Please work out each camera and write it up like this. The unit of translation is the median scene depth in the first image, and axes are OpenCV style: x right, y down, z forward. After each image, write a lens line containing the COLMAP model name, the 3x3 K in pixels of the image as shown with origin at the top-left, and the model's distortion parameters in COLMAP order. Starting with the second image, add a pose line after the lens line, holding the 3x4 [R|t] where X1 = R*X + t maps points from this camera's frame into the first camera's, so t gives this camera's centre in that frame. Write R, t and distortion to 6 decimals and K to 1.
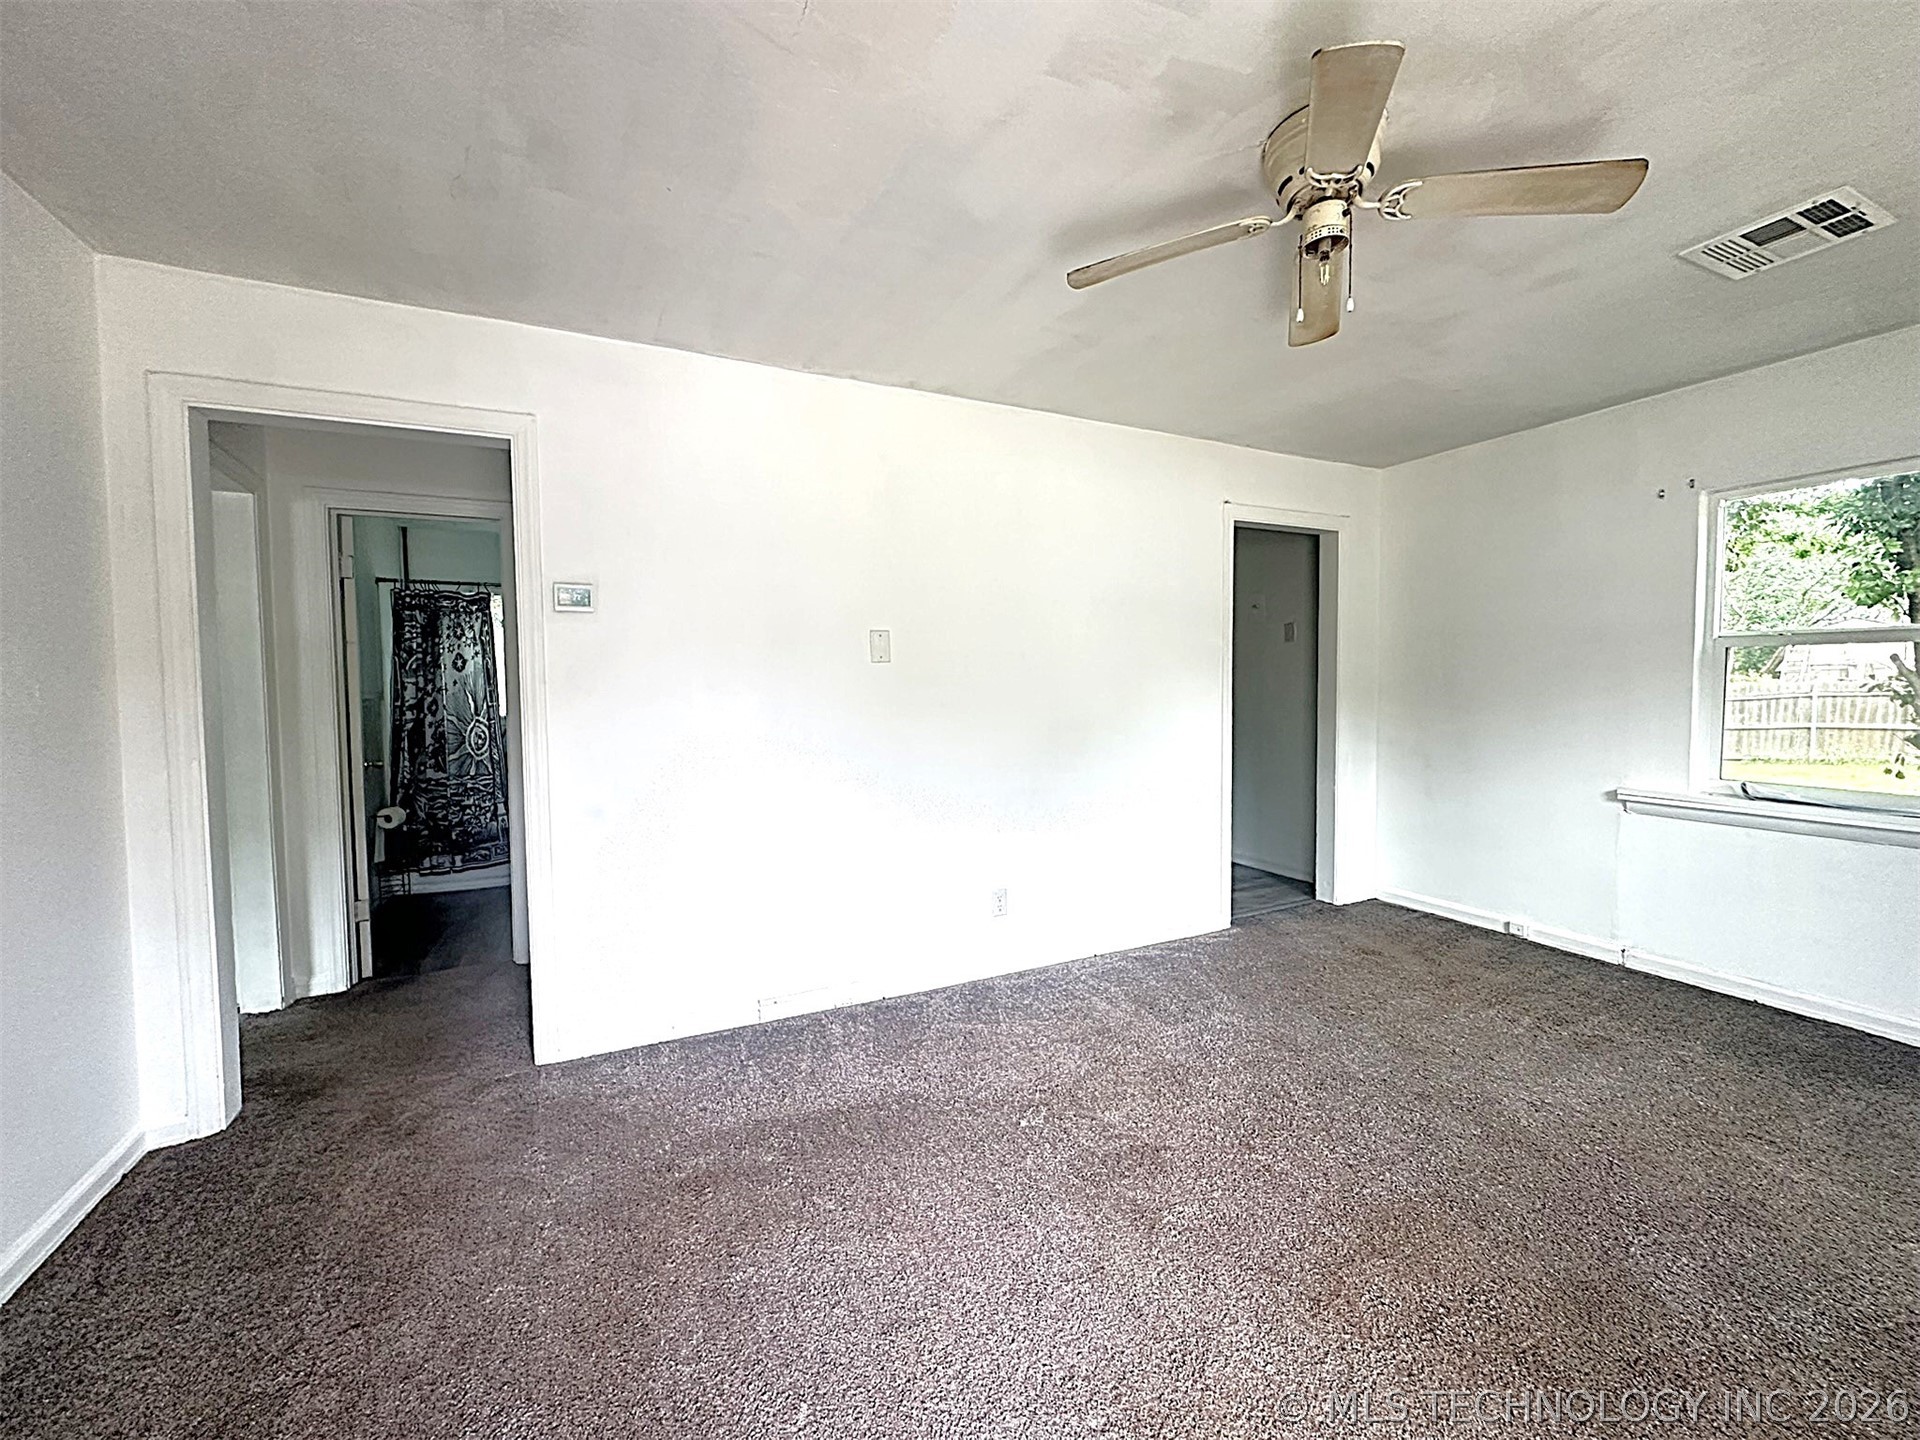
lens RADIAL K [[766.2, 0, 959.4], [0, 766.2, 720.1], [0, 0, 1]] dist [-0.005252, 0.001496]
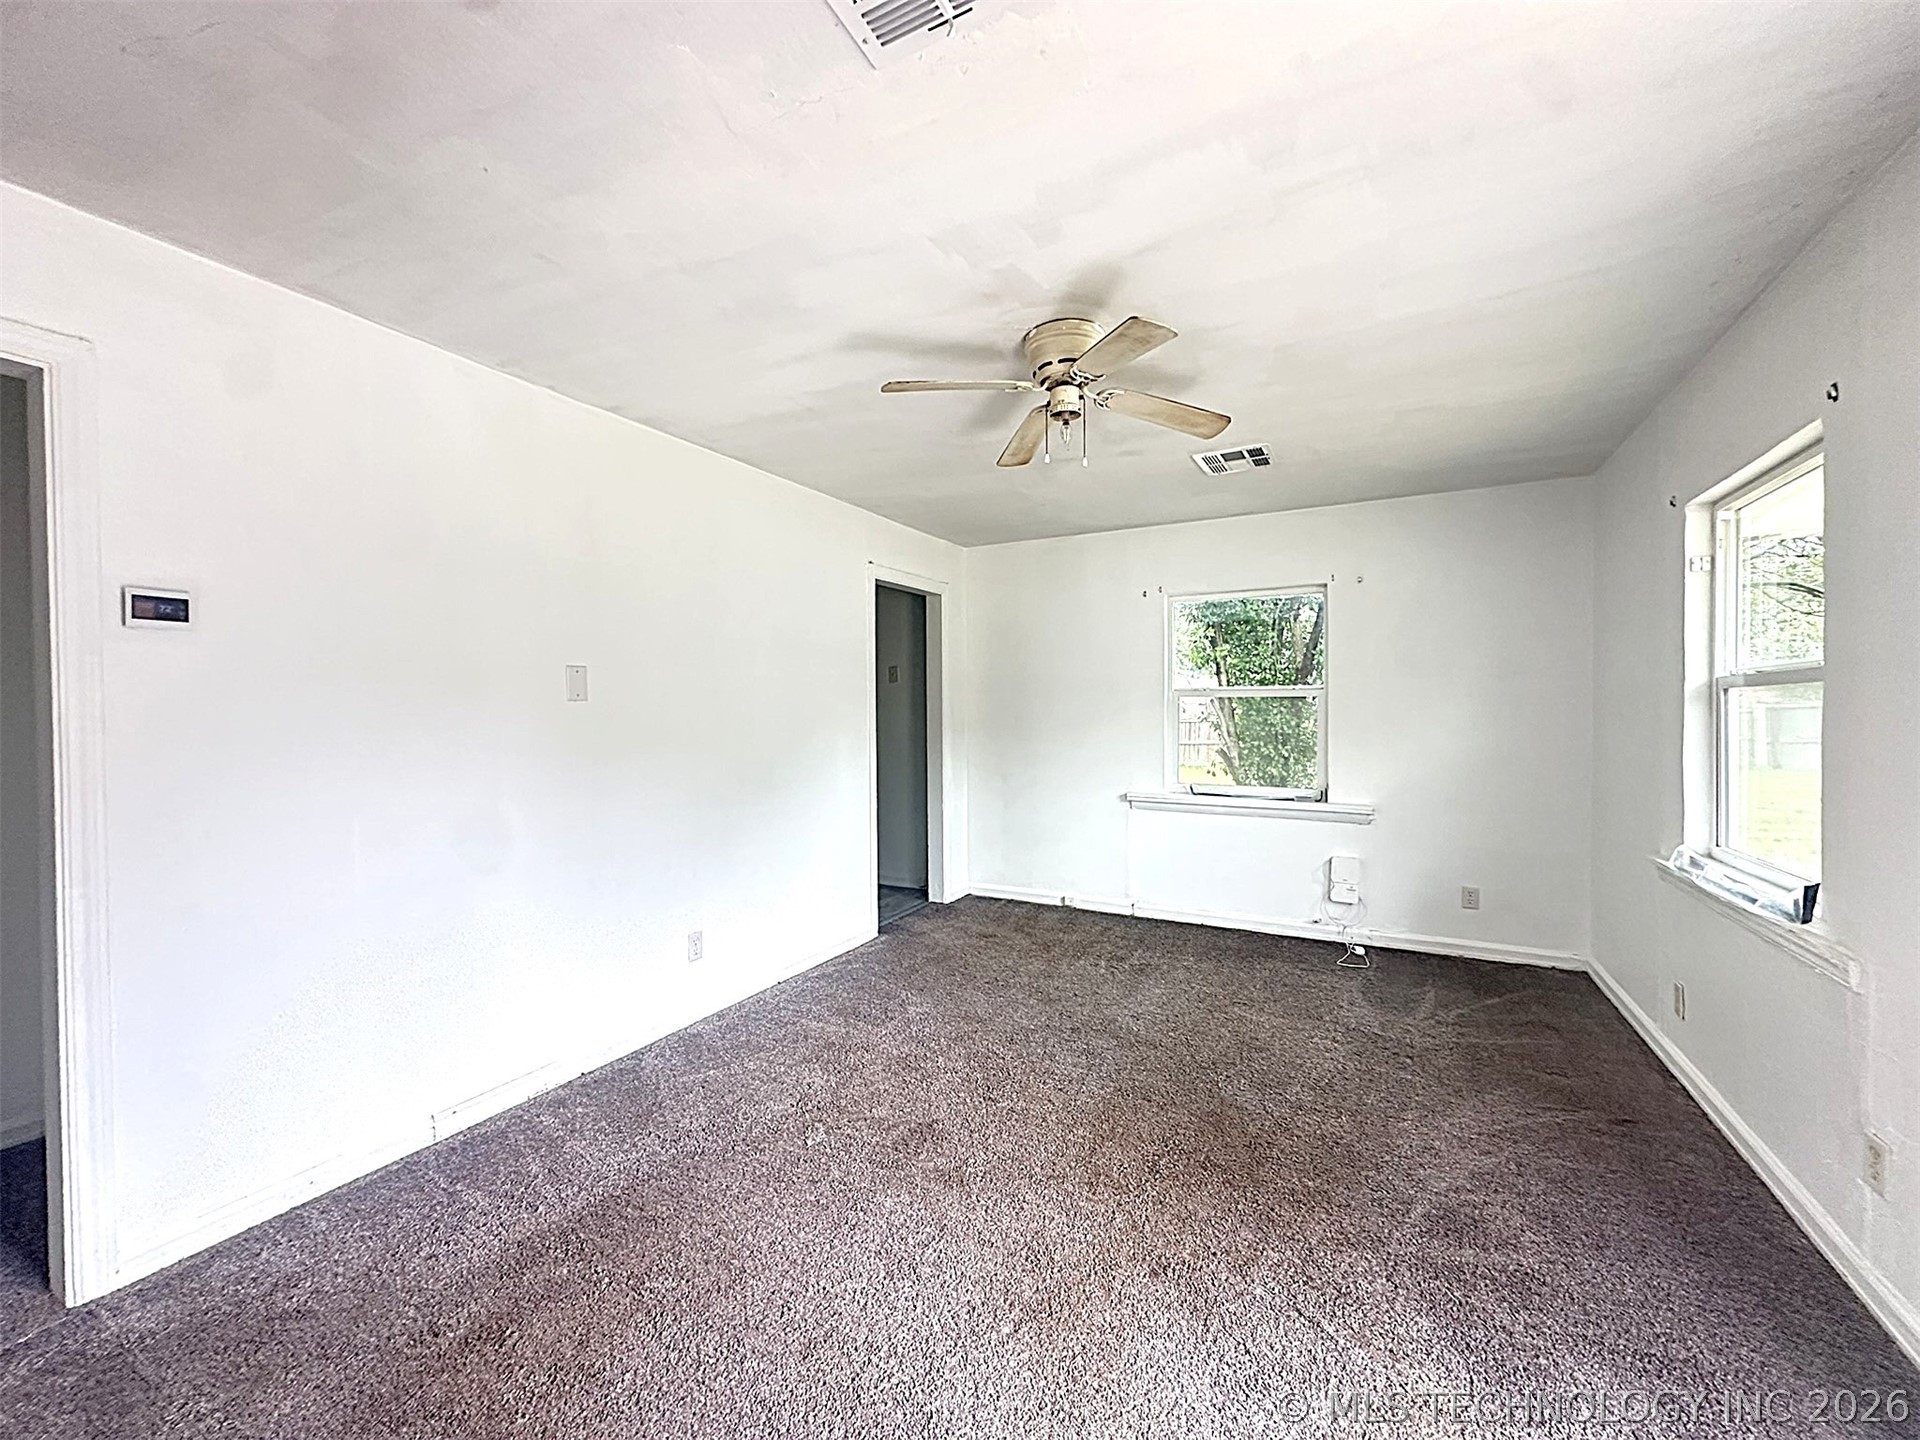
lens RADIAL K [[766.2, 0, 959.3], [0, 766.2, 719.9], [0, 0, 1]] dist [-0.005252, 0.001496]
pose [[0.813665, -0.003686, 0.581323, -0.244927], [0.025364, 0.999253, -0.029165, -0.014068], [-0.580781, 0.038475, 0.813150, -0.000928]]
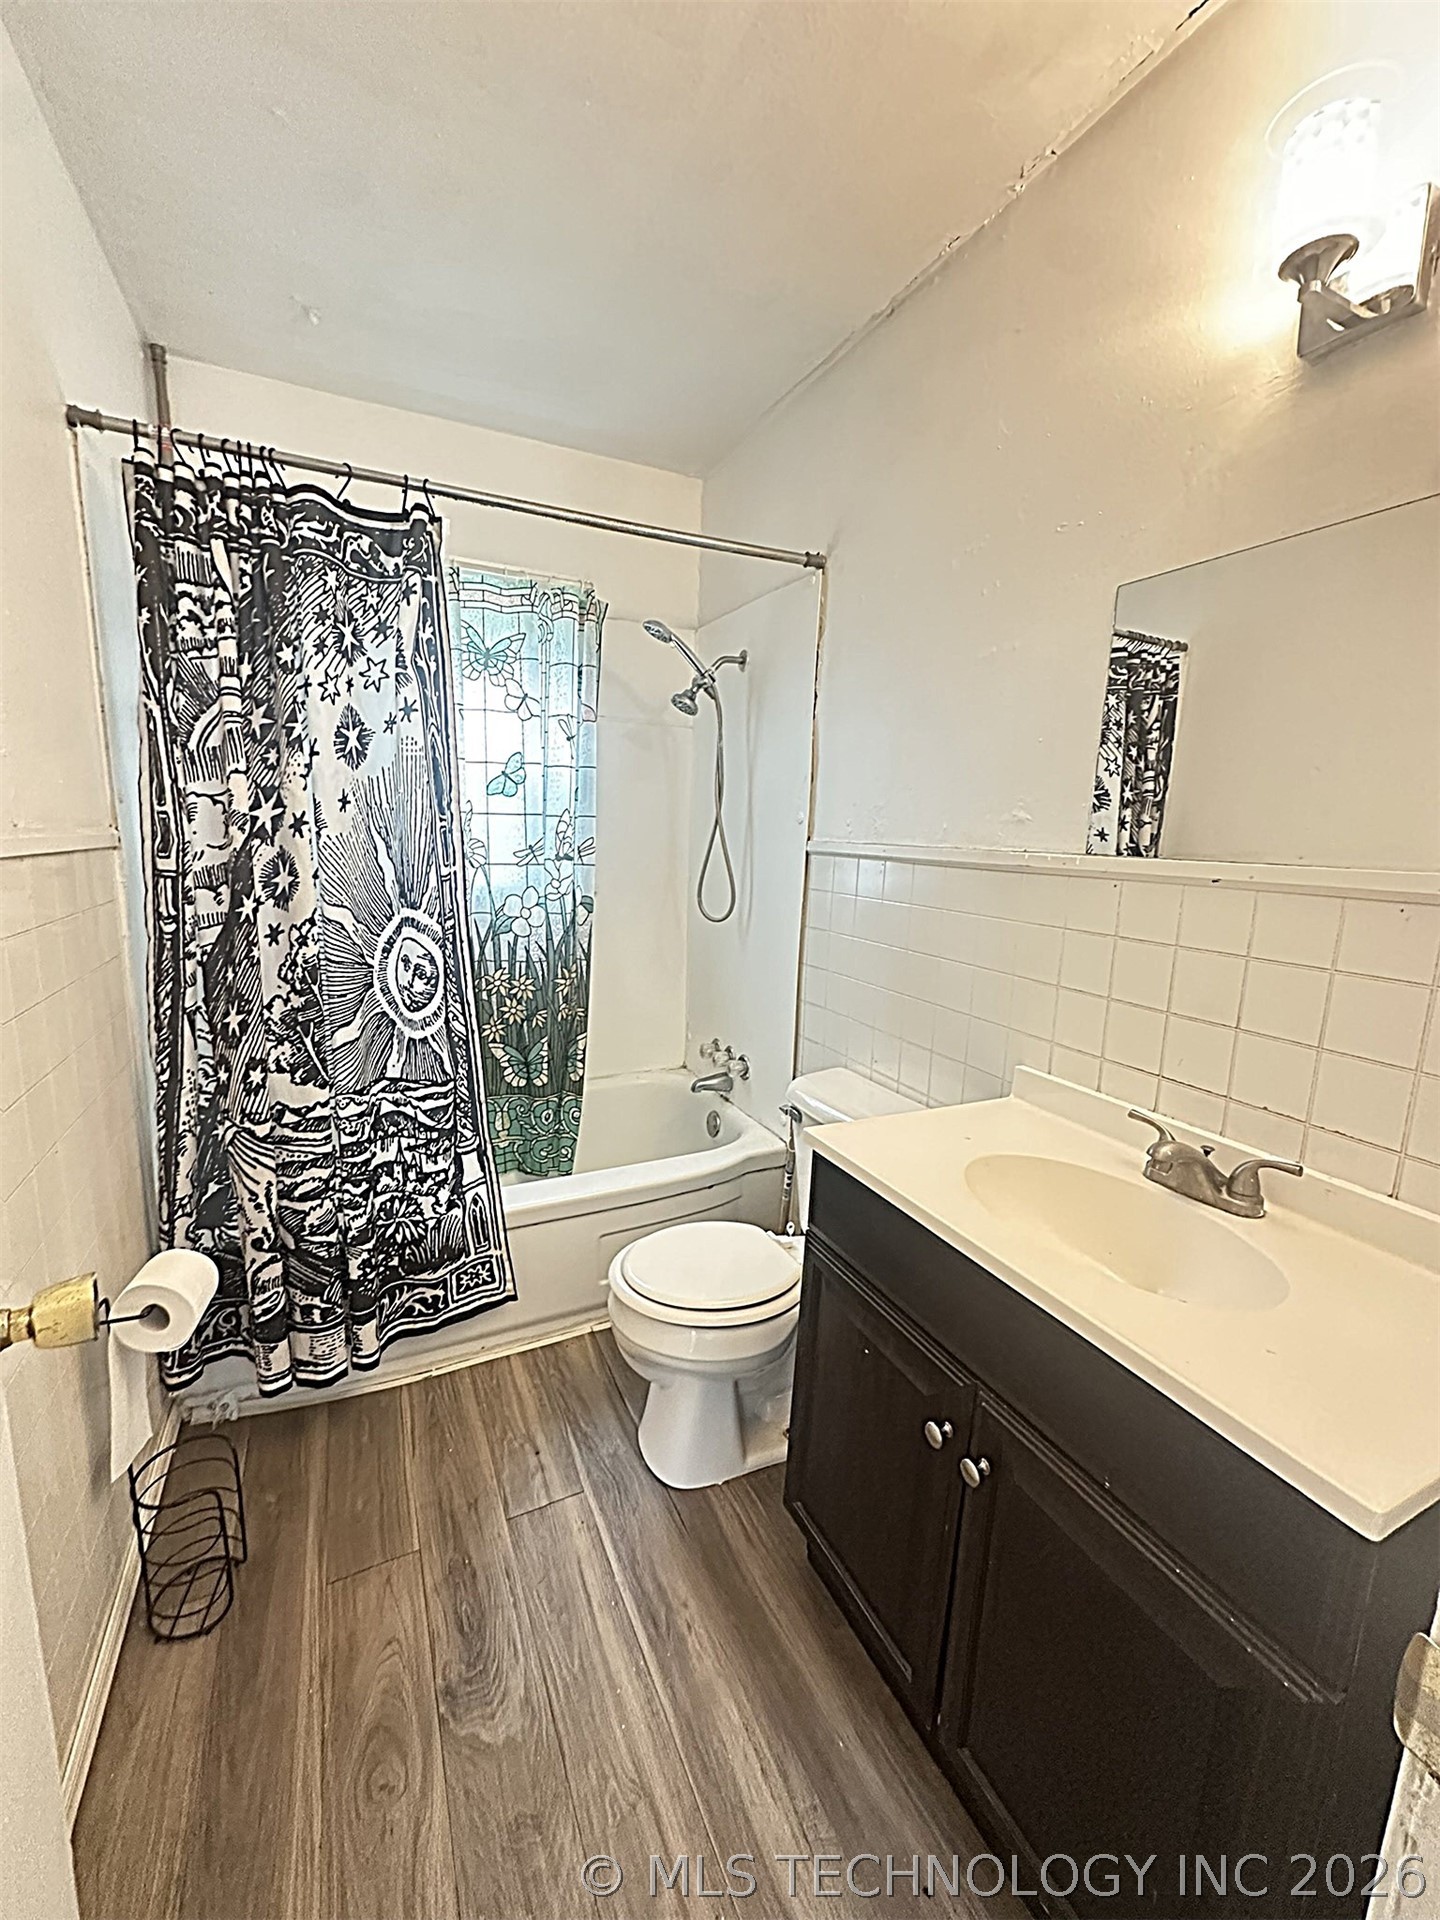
lens RADIAL K [[766.2, 0, 709.2], [0, 766.2, 958.1], [0, 0, 1]] dist [-0.005252, 0.001496]
pose [[0.999278, 0.037870, -0.002993, -0.772189], [-0.037206, 0.991575, 0.124074, -0.045097], [0.007667, -0.123873, 0.992268, 1.038706]]
